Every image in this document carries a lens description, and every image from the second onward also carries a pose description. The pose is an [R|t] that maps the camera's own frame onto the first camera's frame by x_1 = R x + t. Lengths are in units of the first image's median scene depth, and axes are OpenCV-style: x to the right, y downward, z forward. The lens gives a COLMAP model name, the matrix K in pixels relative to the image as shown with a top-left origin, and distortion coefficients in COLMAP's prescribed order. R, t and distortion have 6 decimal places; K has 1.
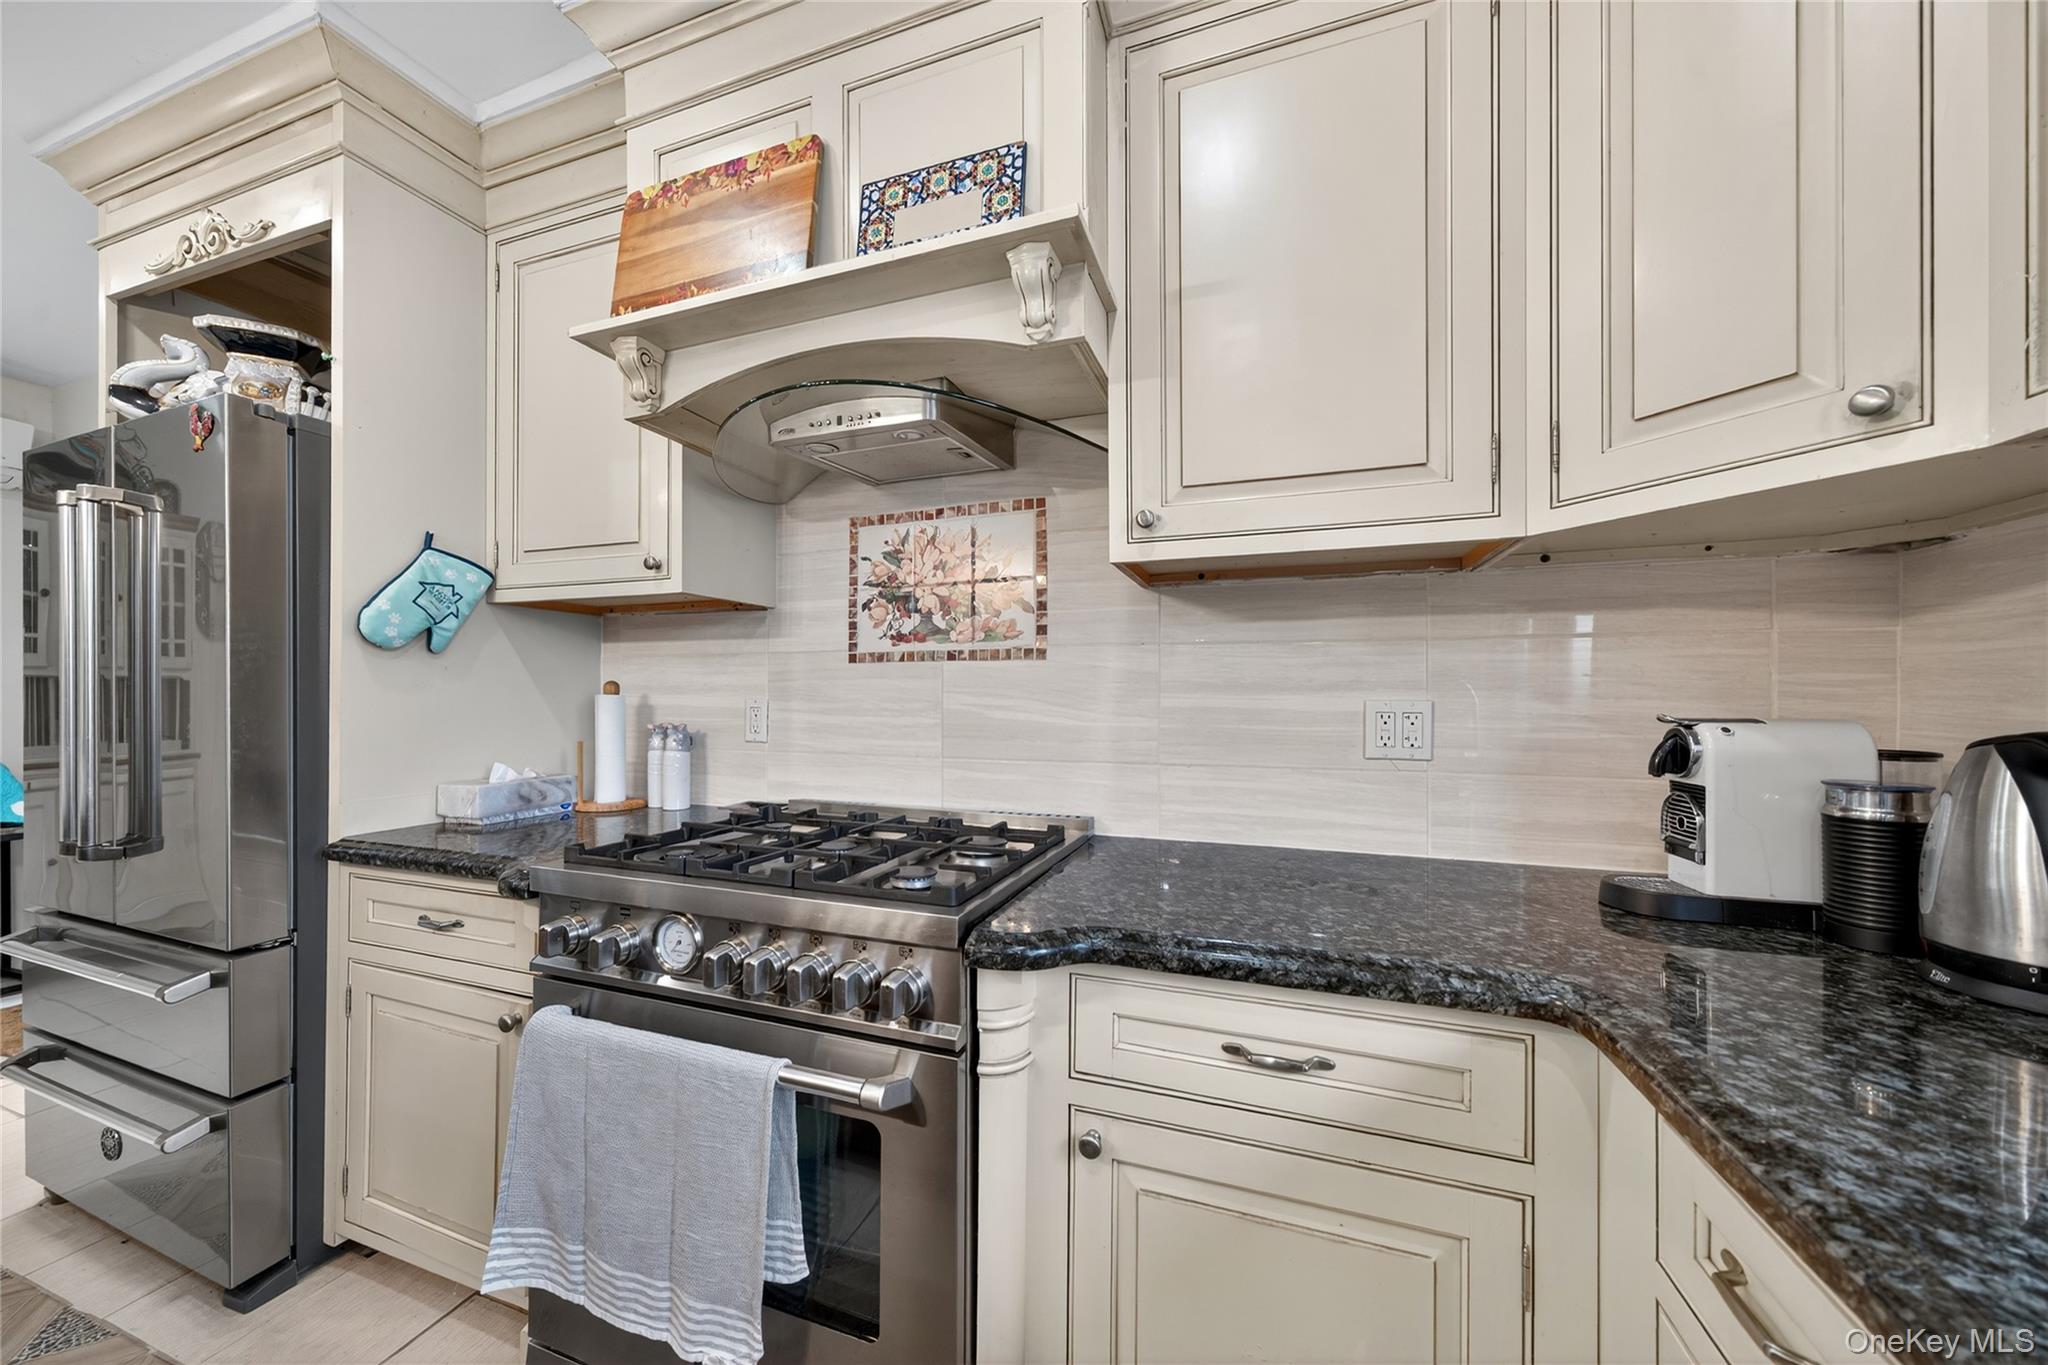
lens RADIAL K [[719.1, 0, 1006.5], [0, 719.1, 692.5], [0, 0, 1]] dist [-0.000929, 0.000111]
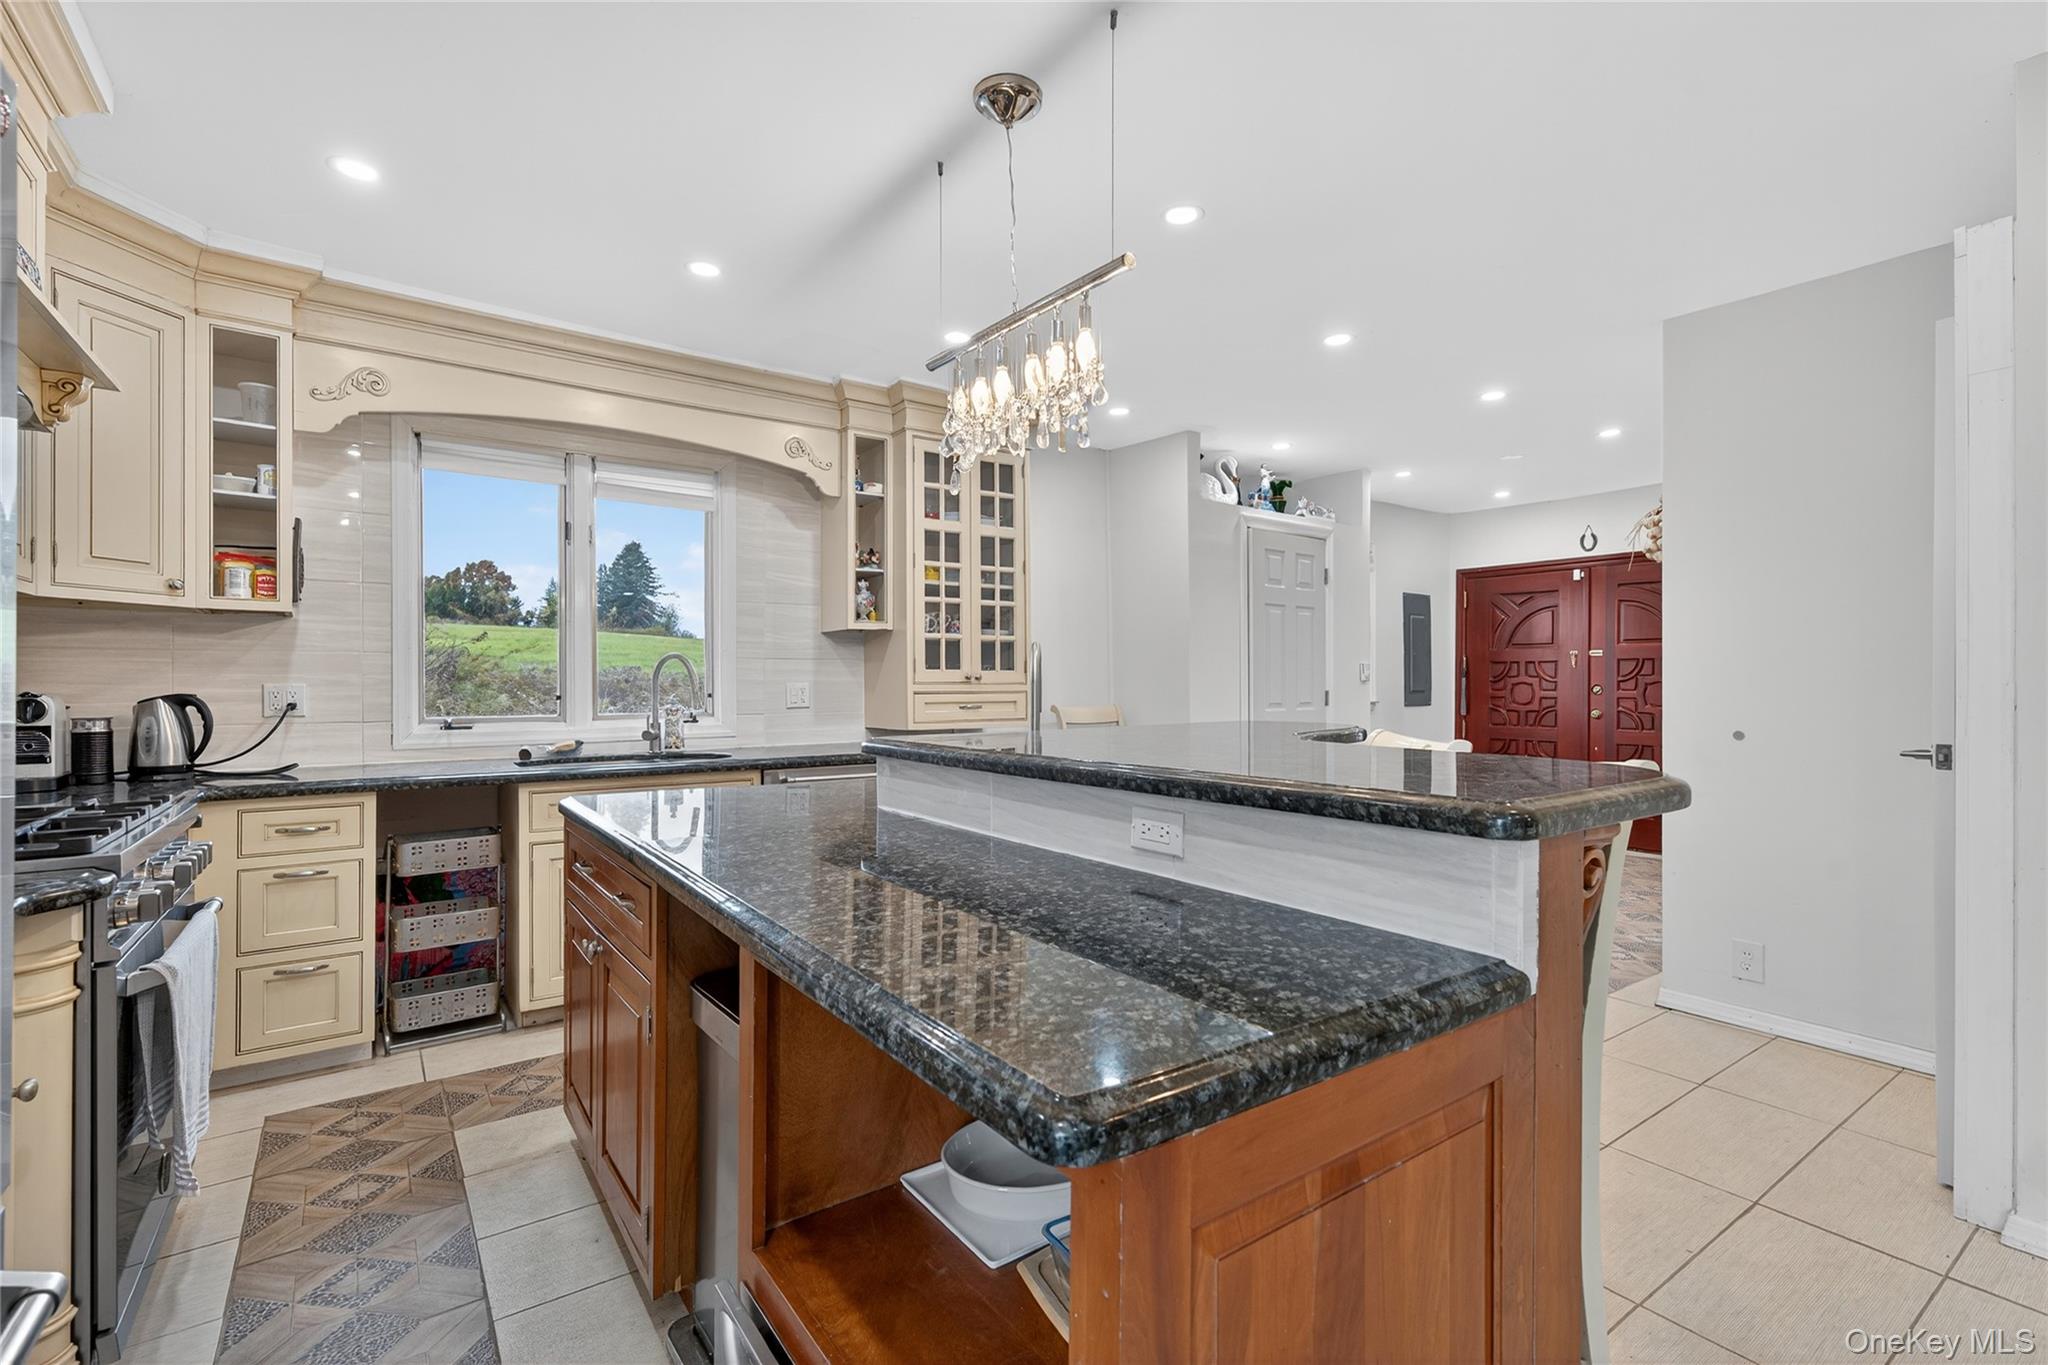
lens RADIAL K [[905.7, 0, 1000.0], [0, 905.7, 685.7], [0, 0, 1]] dist [-0.000655, 0.002703]
pose [[-0.802184, -0.000192, 0.597076, -1.639486], [-0.002374, 0.999993, -0.002867, 0.009593], [-0.597072, -0.003718, -0.802179, 0.864787]]
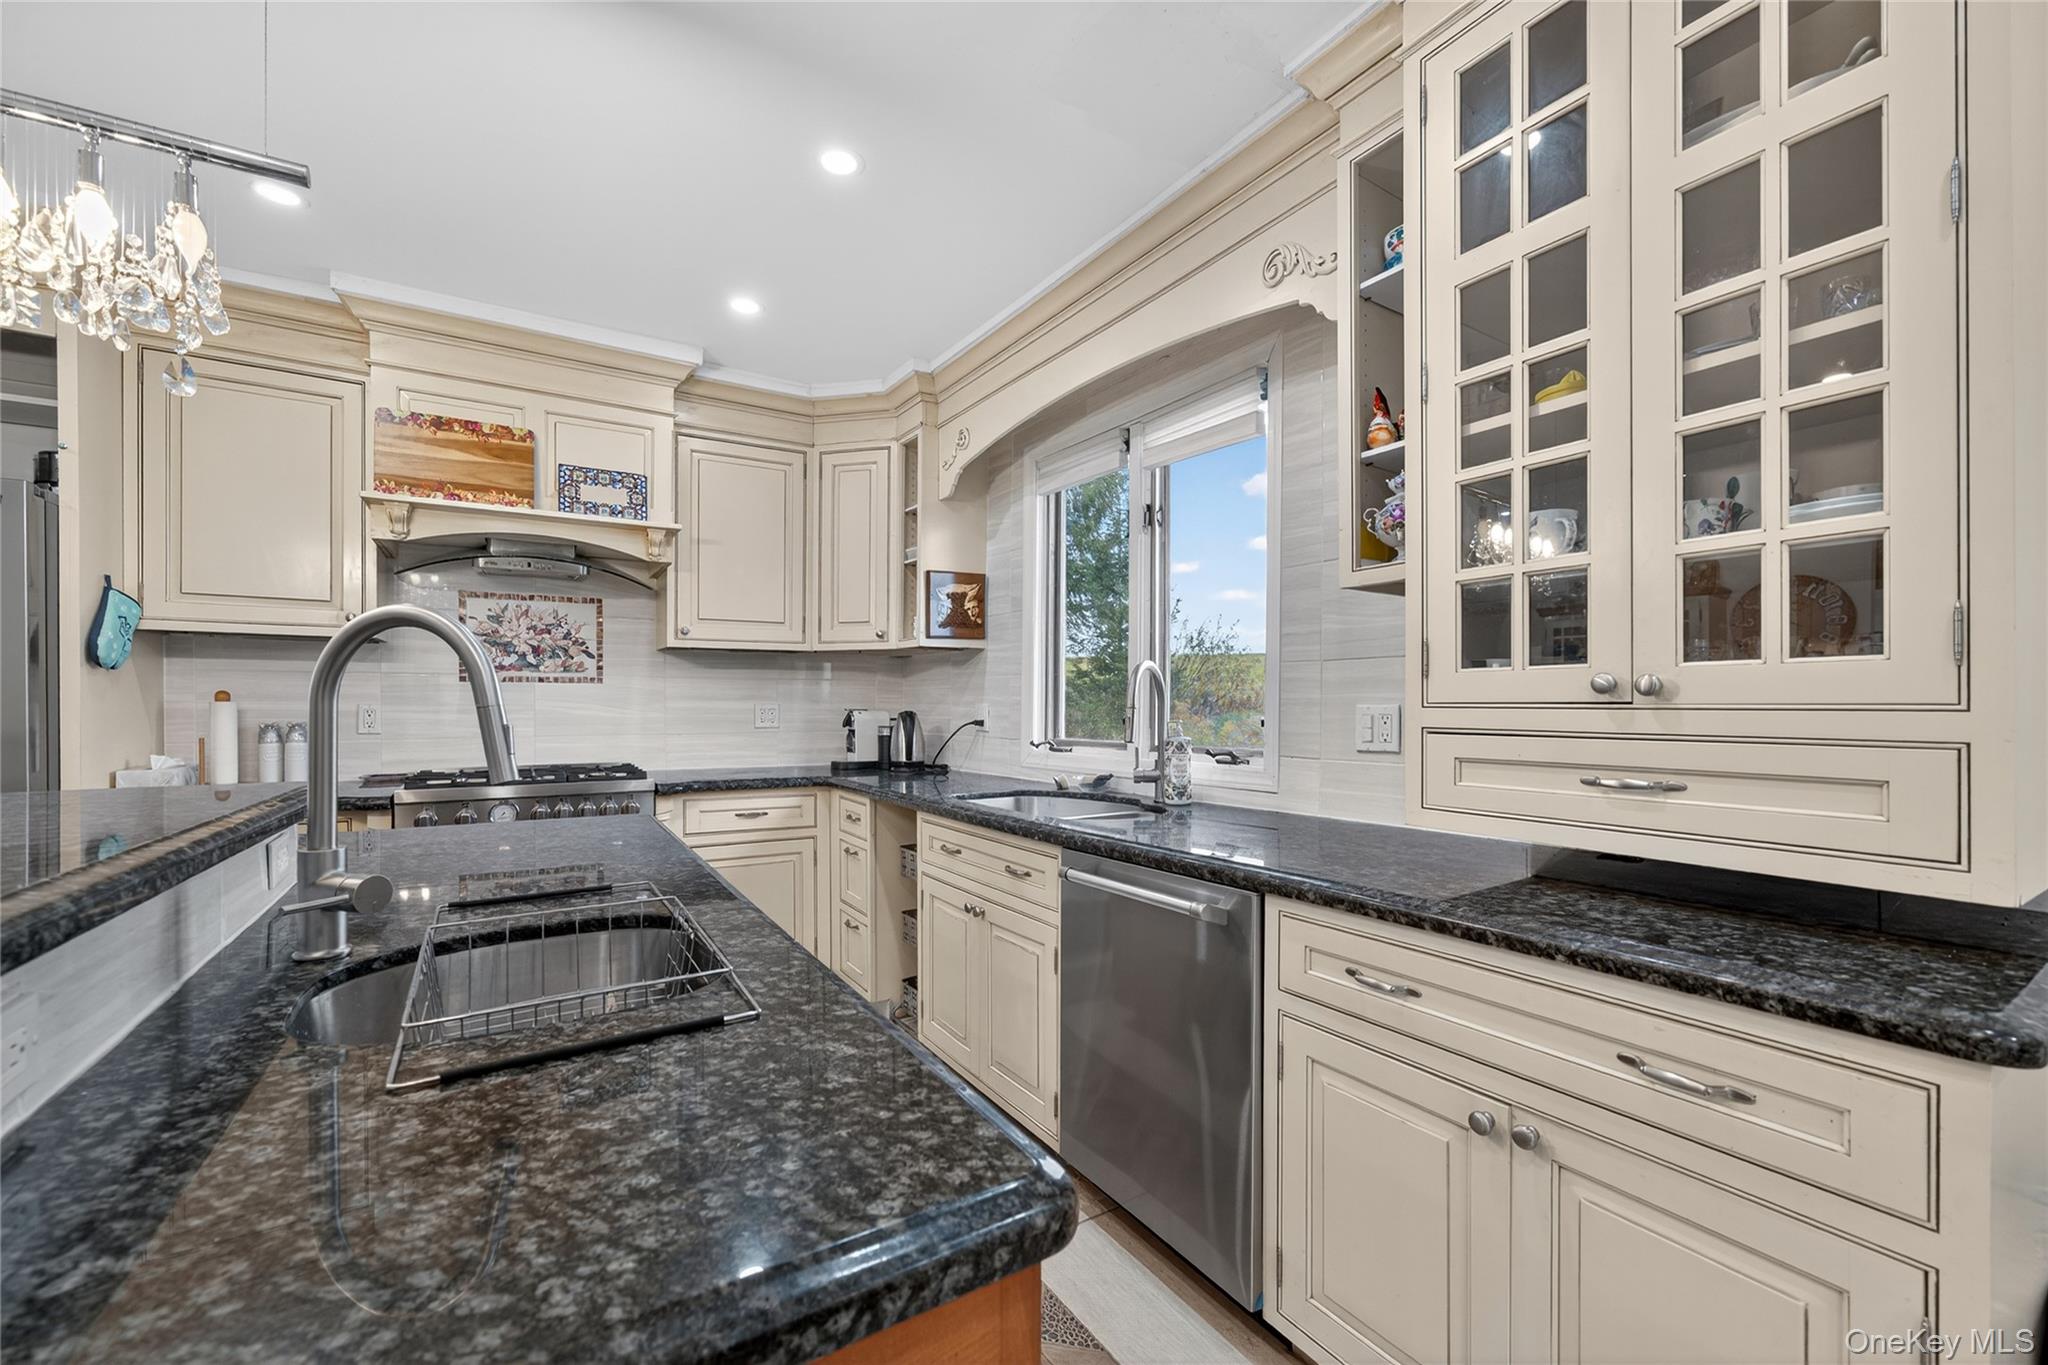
lens RADIAL K [[818.9, 0, 997.8], [0, 818.9, 697.5], [0, 0, 1]] dist [0.002192, 0.002828]
pose [[0.630049, 0.003791, 0.776546, -0.930335], [-0.004939, 0.999987, -0.000875, -0.011571], [-0.776540, -0.003284, 0.630059, -1.135993]]
